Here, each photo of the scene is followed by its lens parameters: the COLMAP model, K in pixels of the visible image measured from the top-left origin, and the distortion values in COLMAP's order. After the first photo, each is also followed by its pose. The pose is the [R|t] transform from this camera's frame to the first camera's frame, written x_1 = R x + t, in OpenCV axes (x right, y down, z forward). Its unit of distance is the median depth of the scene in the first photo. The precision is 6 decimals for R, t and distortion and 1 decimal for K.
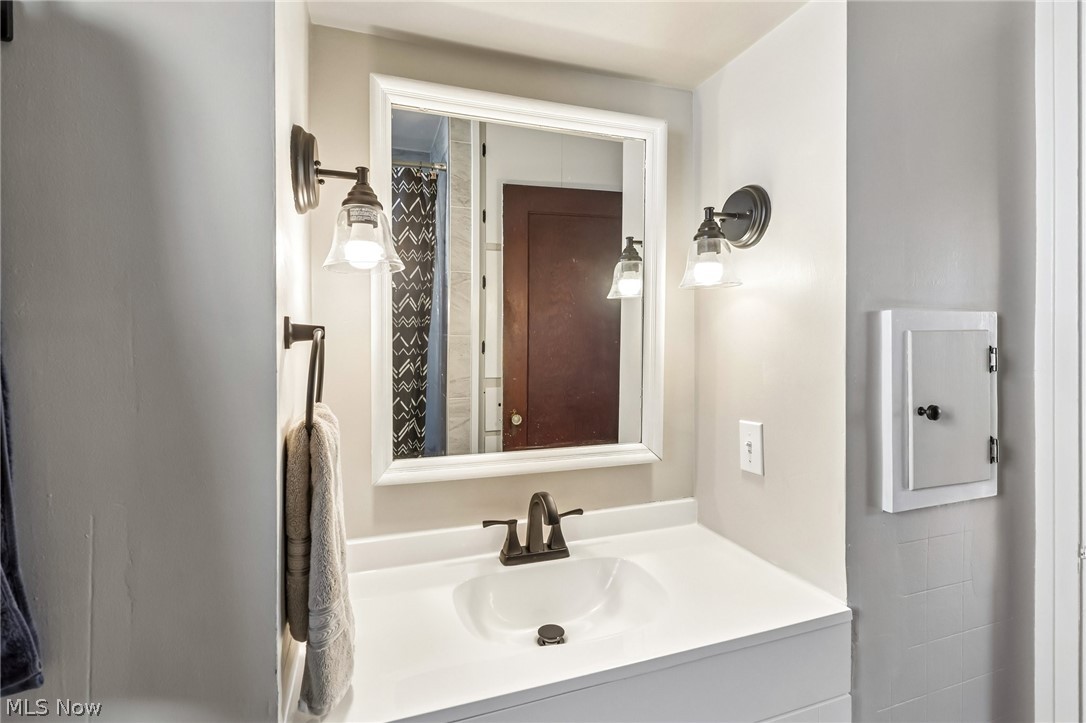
lens RADIAL K [[508.1, 0, 538.2], [0, 508.1, 353.4], [0, 0, 1]] dist [-0.001598, 0.002134]
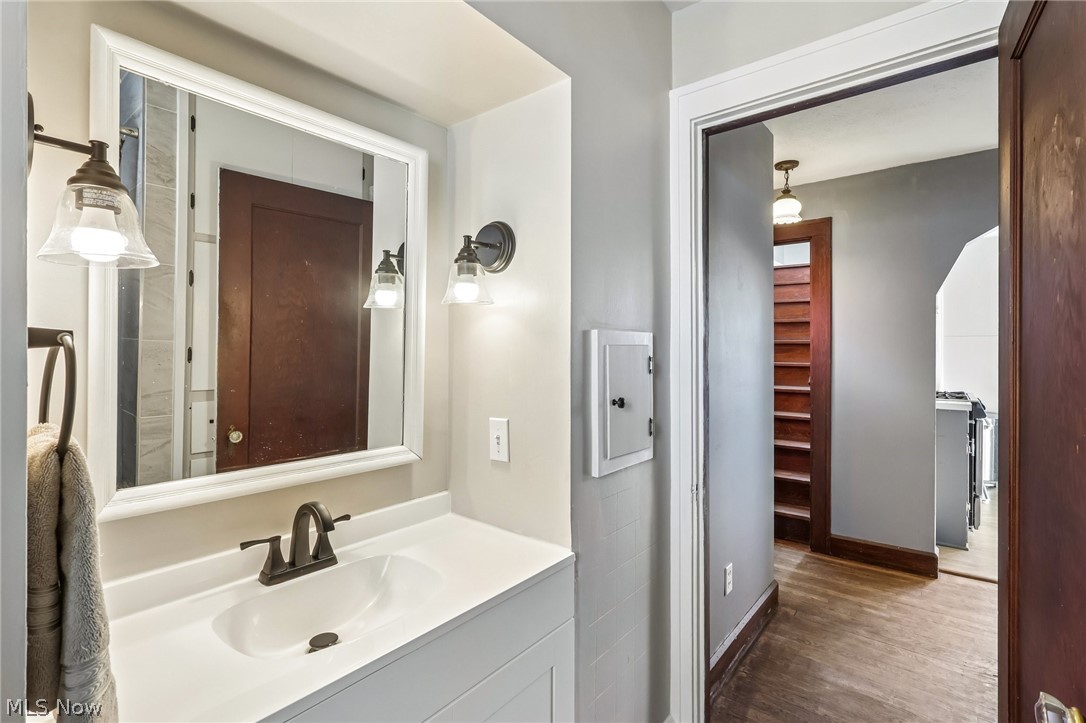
lens RADIAL K [[508.1, 0, 539.5], [0, 508.1, 356.1], [0, 0, 1]] dist [-0.001598, 0.002134]
pose [[0.854391, 0.003339, 0.519619, -0.125438], [0.001639, 0.999957, -0.009121, -0.001268], [-0.519627, 0.008644, 0.854349, -0.075965]]
